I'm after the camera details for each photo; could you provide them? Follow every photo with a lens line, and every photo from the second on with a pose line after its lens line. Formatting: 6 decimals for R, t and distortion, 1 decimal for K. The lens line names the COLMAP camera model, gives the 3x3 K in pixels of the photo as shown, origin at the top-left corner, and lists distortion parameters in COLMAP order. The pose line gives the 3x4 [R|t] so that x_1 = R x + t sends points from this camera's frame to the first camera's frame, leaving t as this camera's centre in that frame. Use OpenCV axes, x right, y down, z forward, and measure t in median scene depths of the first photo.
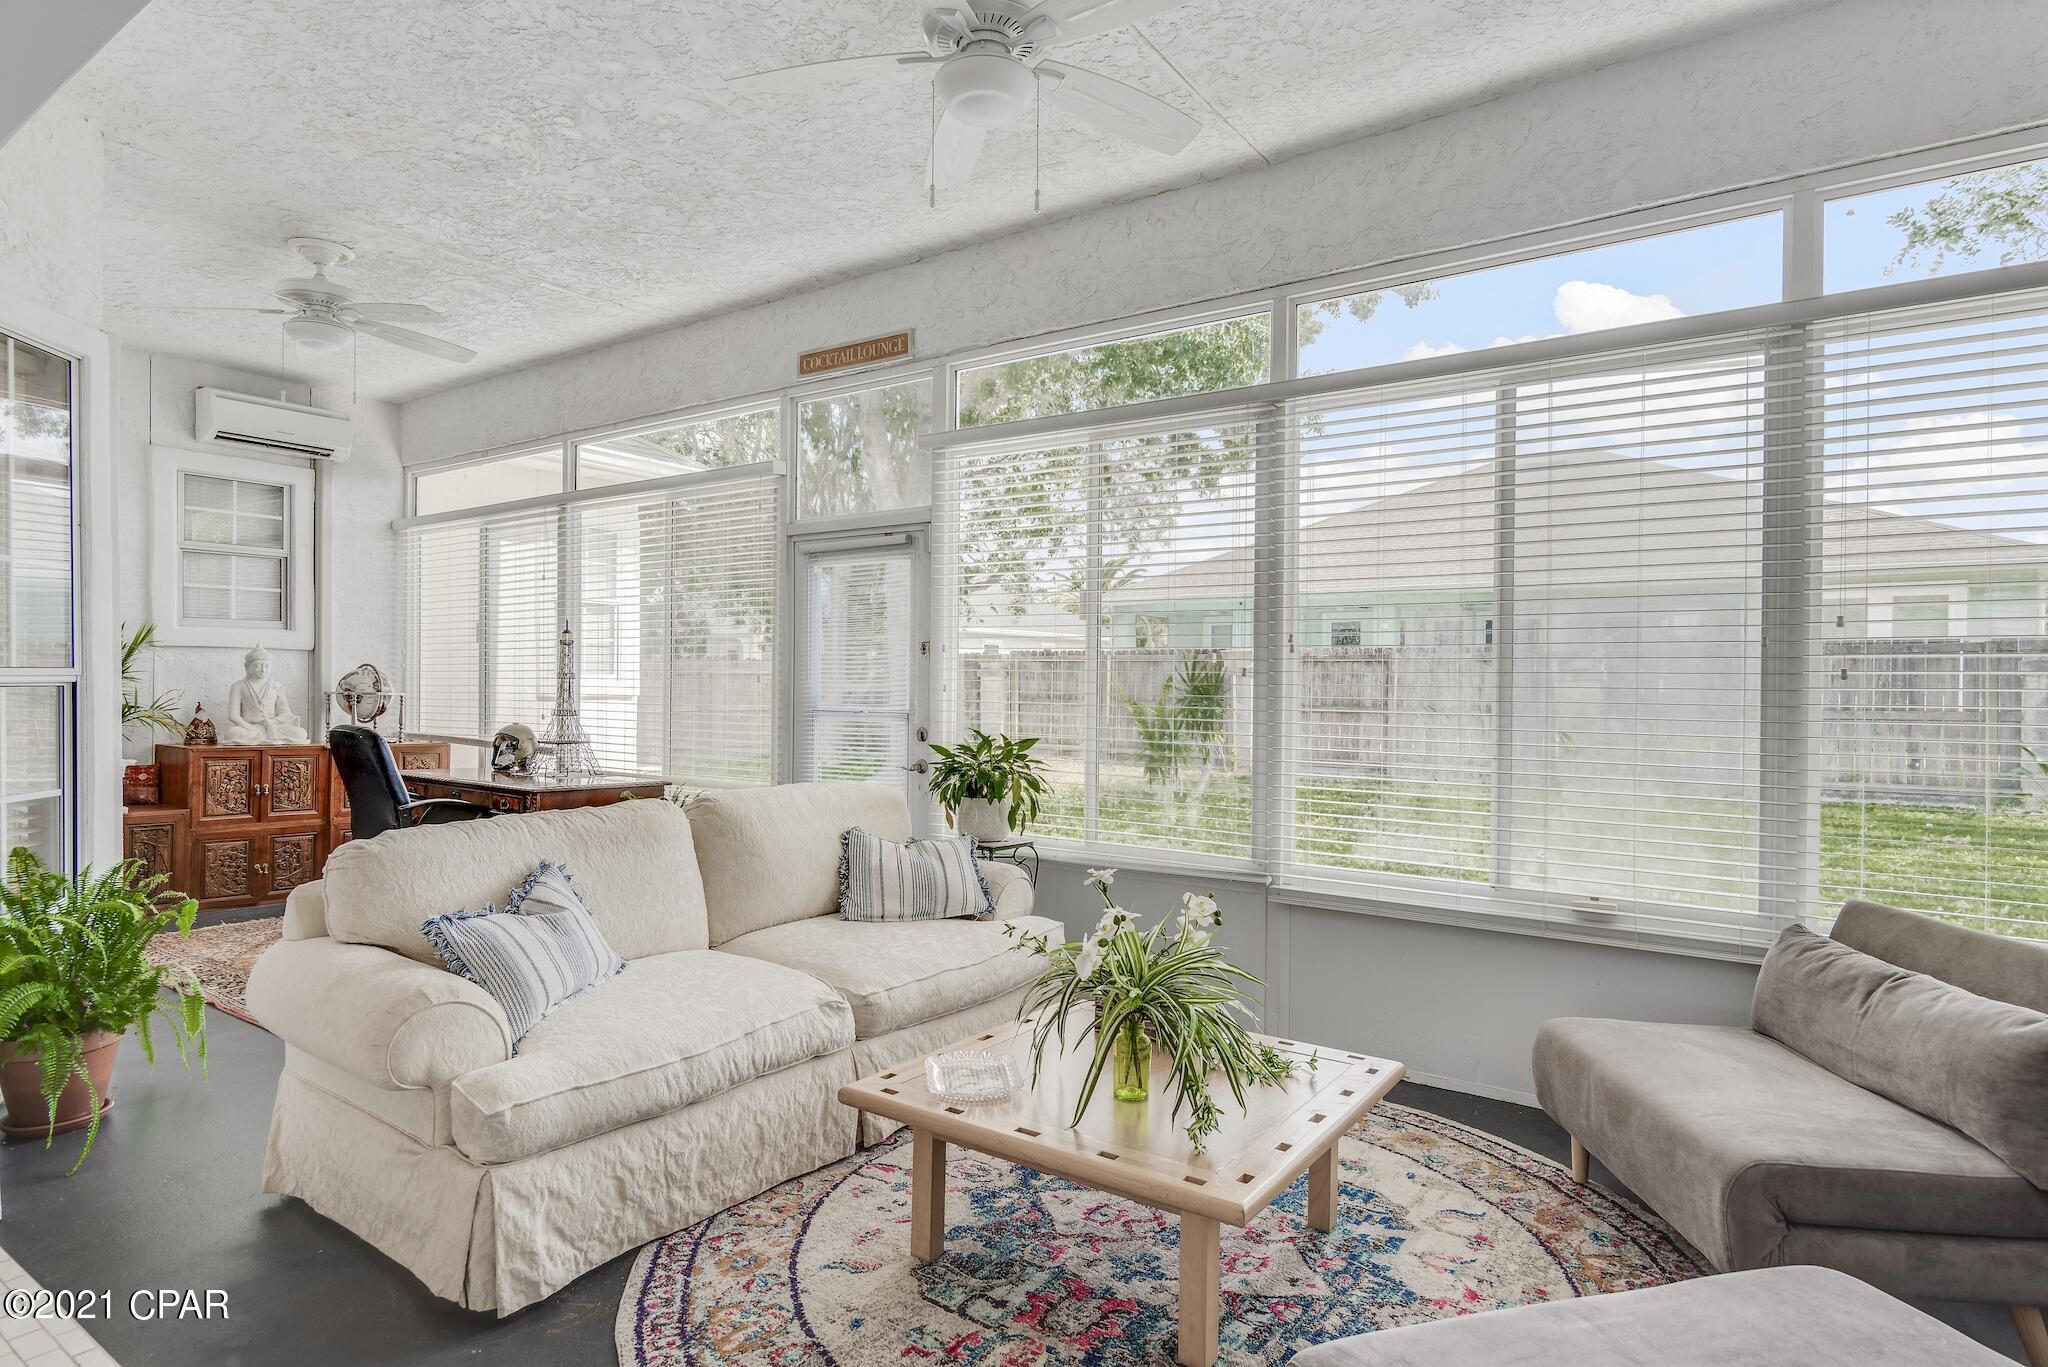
lens RADIAL K [[1121.6, 0, 1029.6], [0, 1121.6, 693.2], [0, 0, 1]] dist [-0.000375, 0.001226]
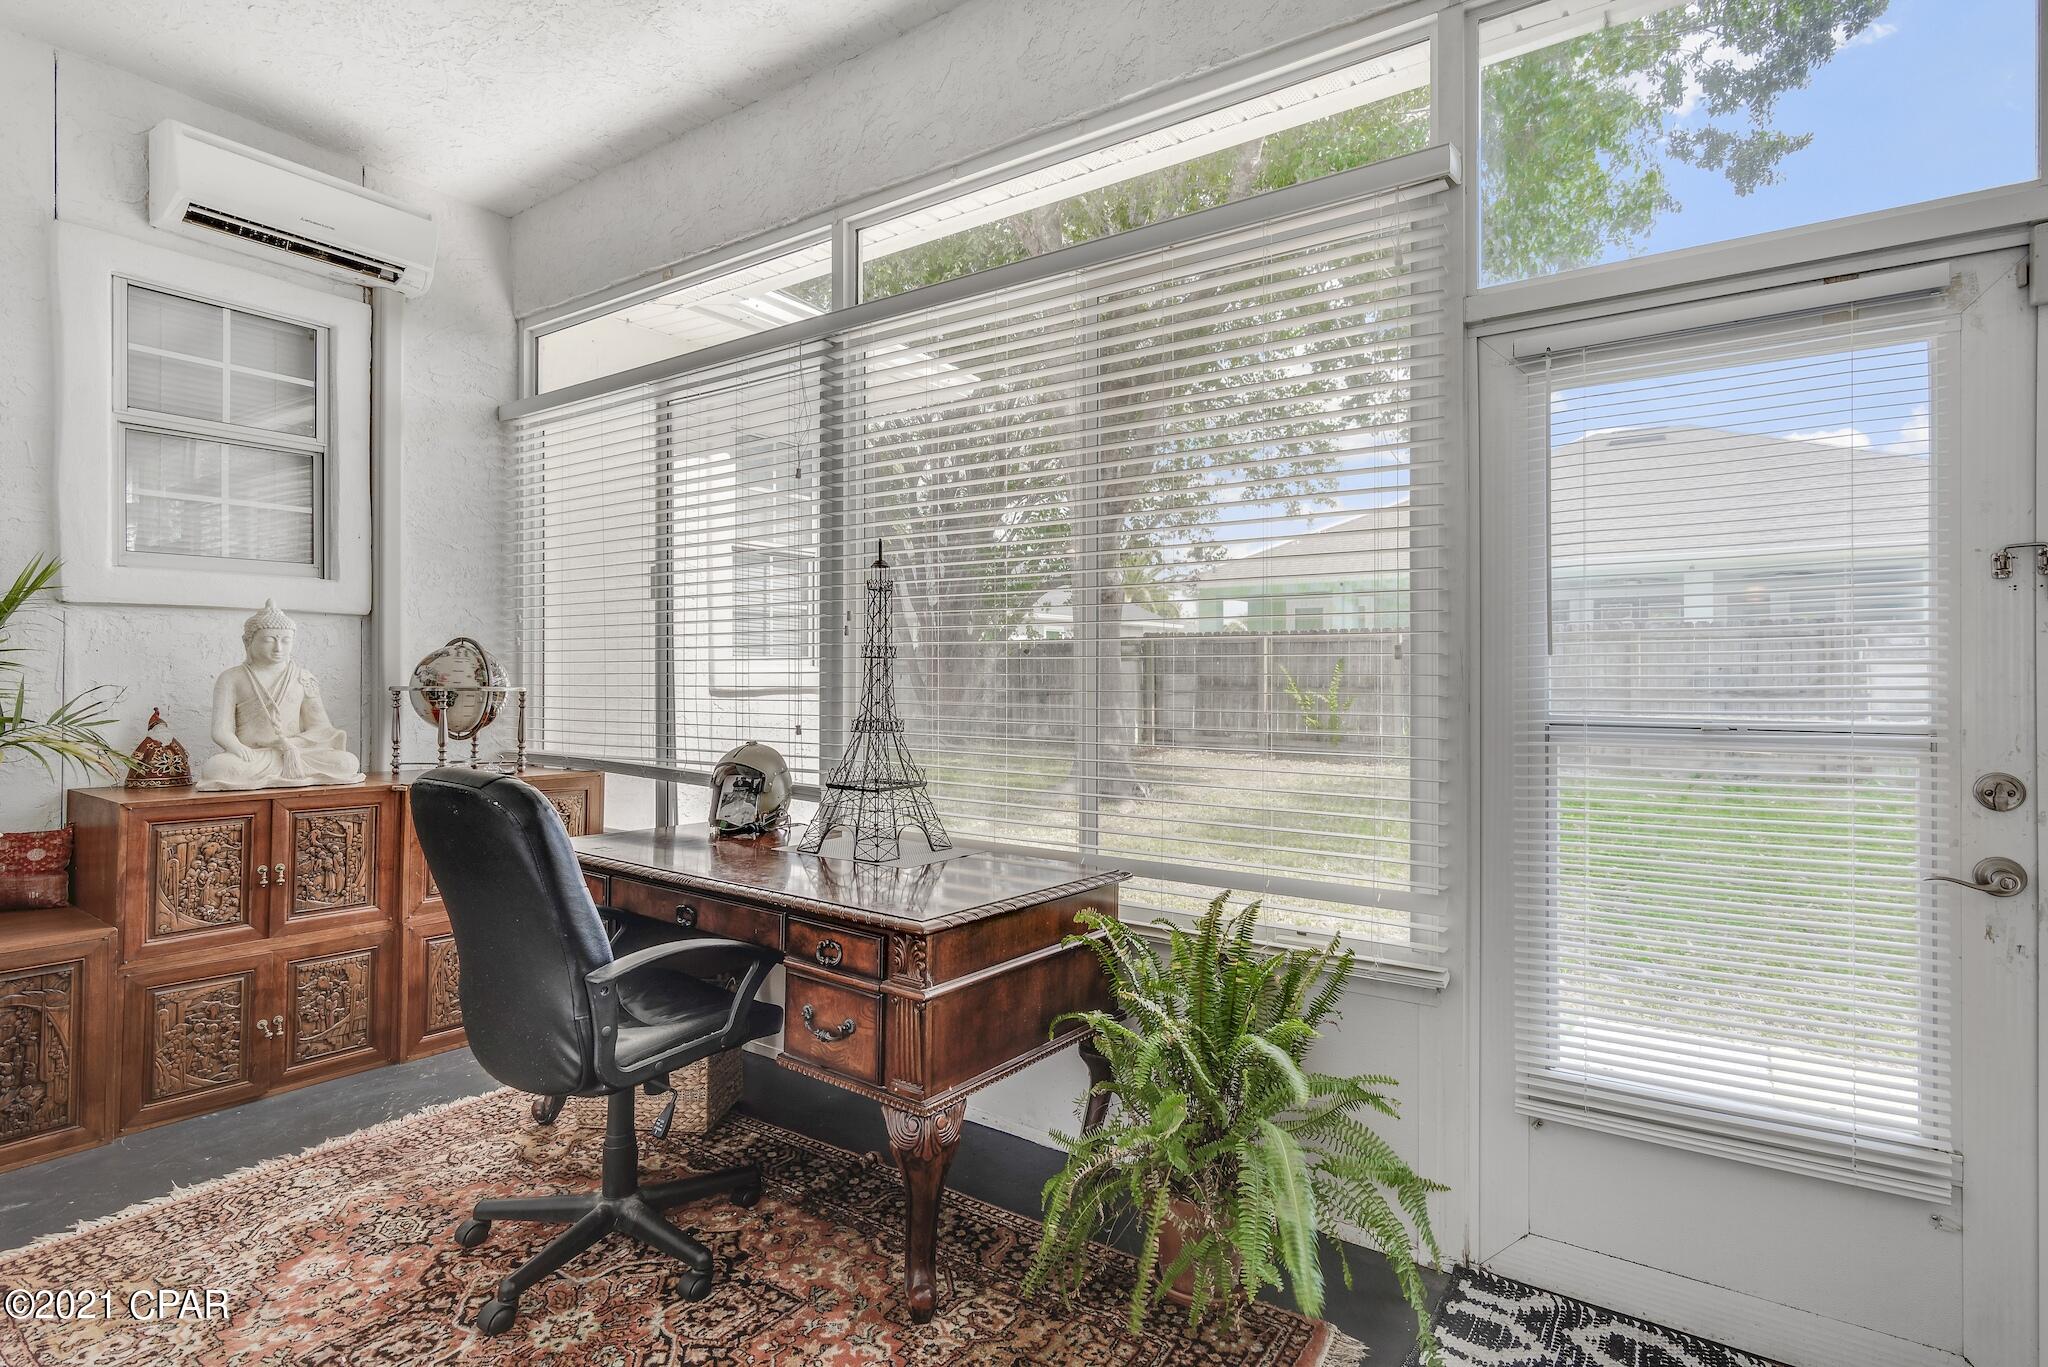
lens RADIAL K [[1020.0, 0, 1033.8], [0, 1020.0, 670.6], [0, 0, 1]] dist [0.001734, 0.000999]
pose [[0.999911, -0.008881, 0.009914, -0.326706], [0.008973, 0.999916, -0.009312, -0.001624], [-0.009831, 0.009400, 0.999907, 0.509673]]
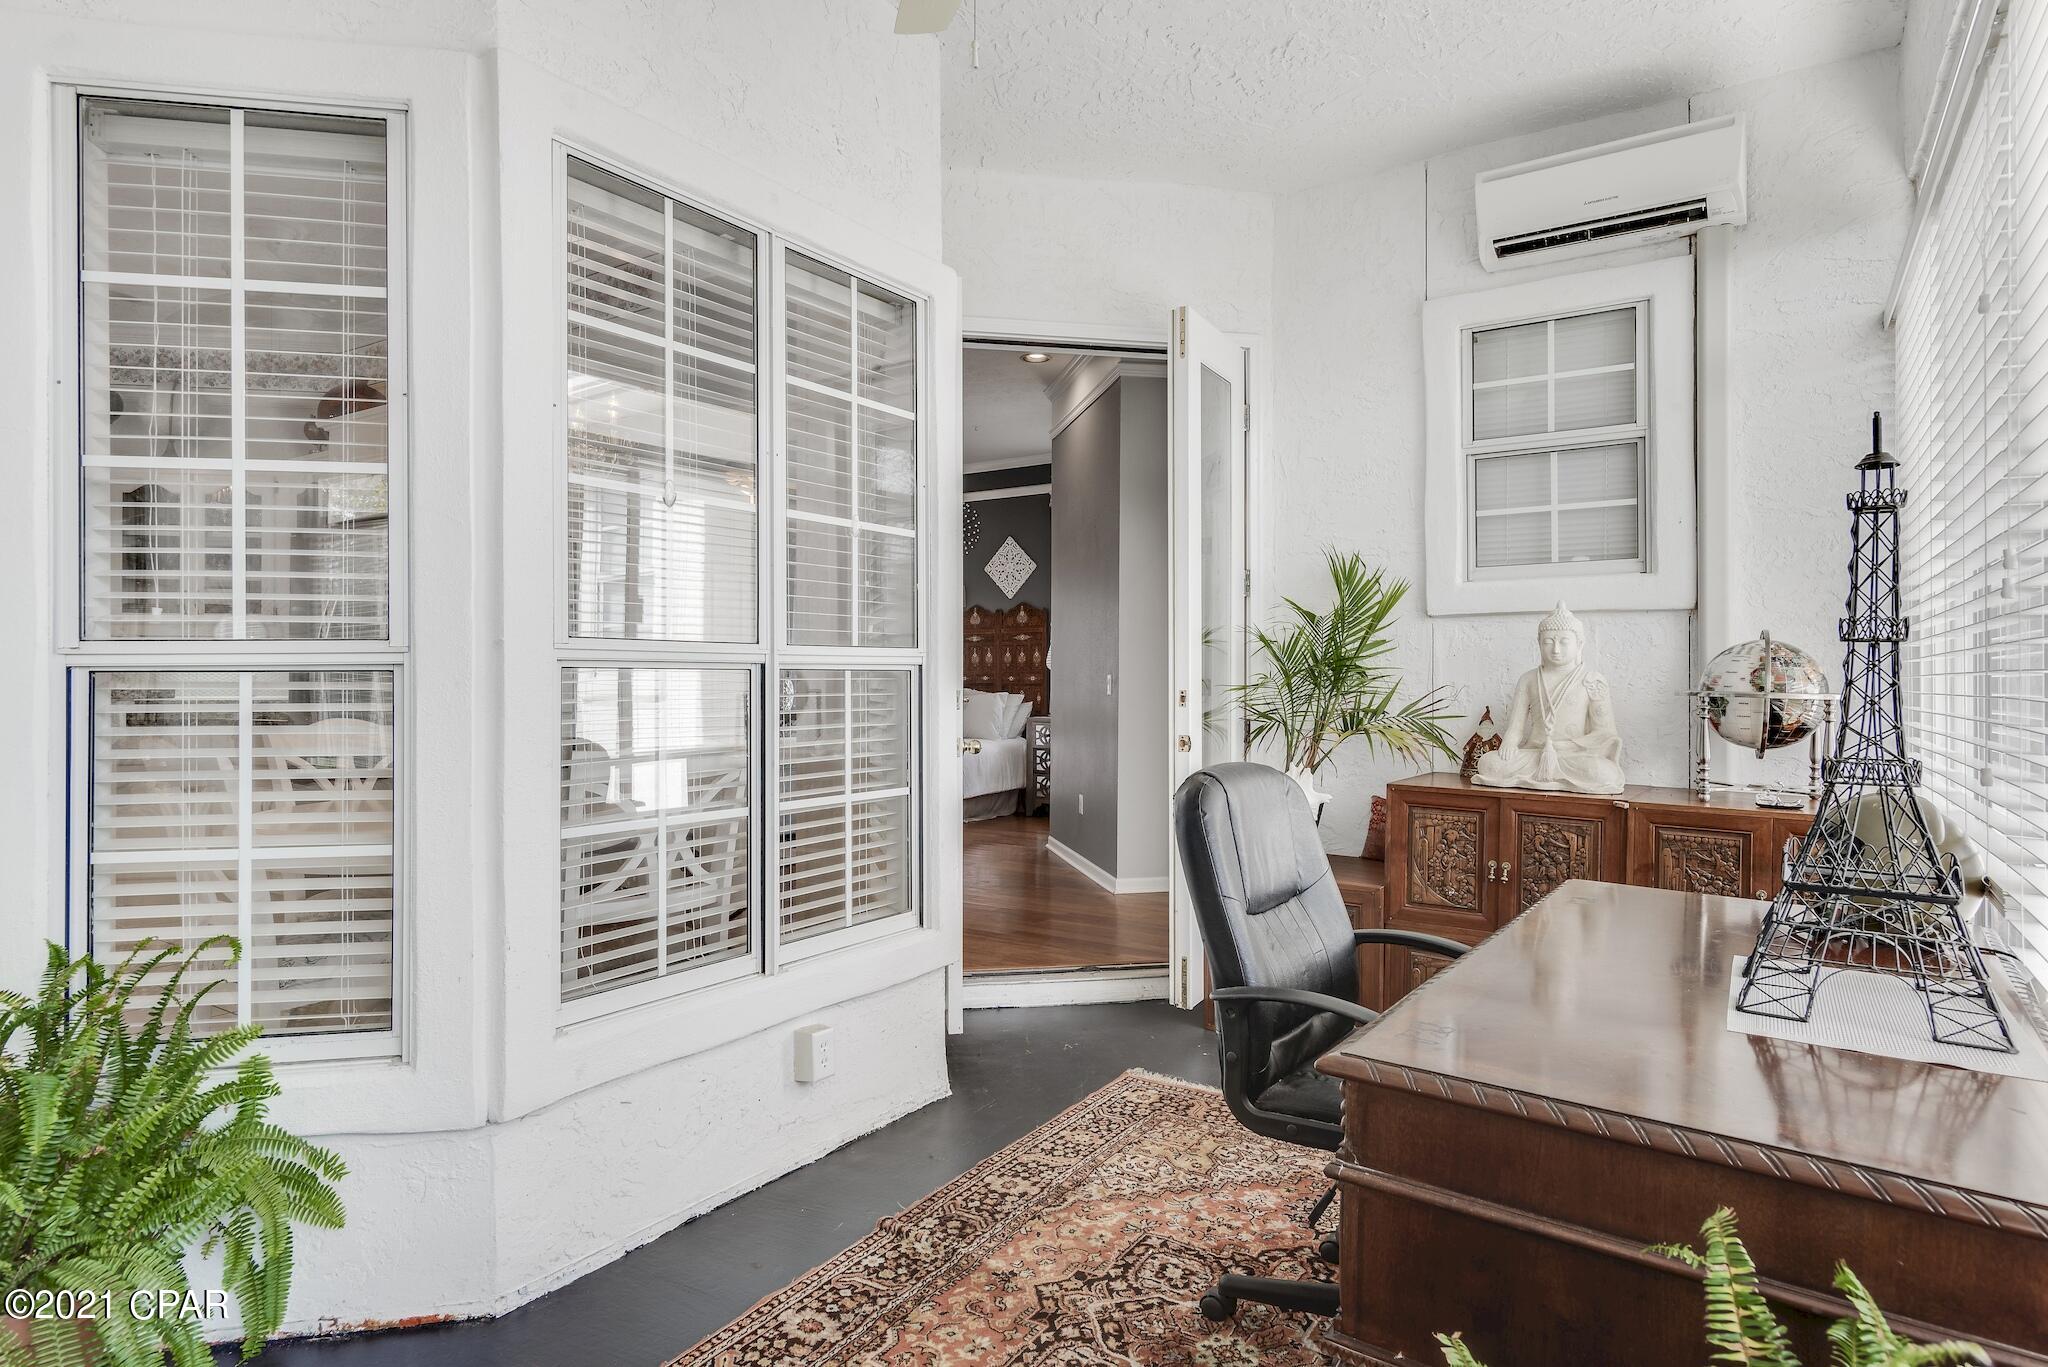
lens RADIAL K [[1138.9, 0, 1019.3], [0, 1138.9, 677.6], [0, 0, 1]] dist [0.002170, 0.000504]
pose [[0.029665, -0.008216, -0.999526, -0.142537], [-0.005366, 0.999951, -0.008379, -0.001157], [0.999545, 0.005612, 0.029620, 0.739262]]
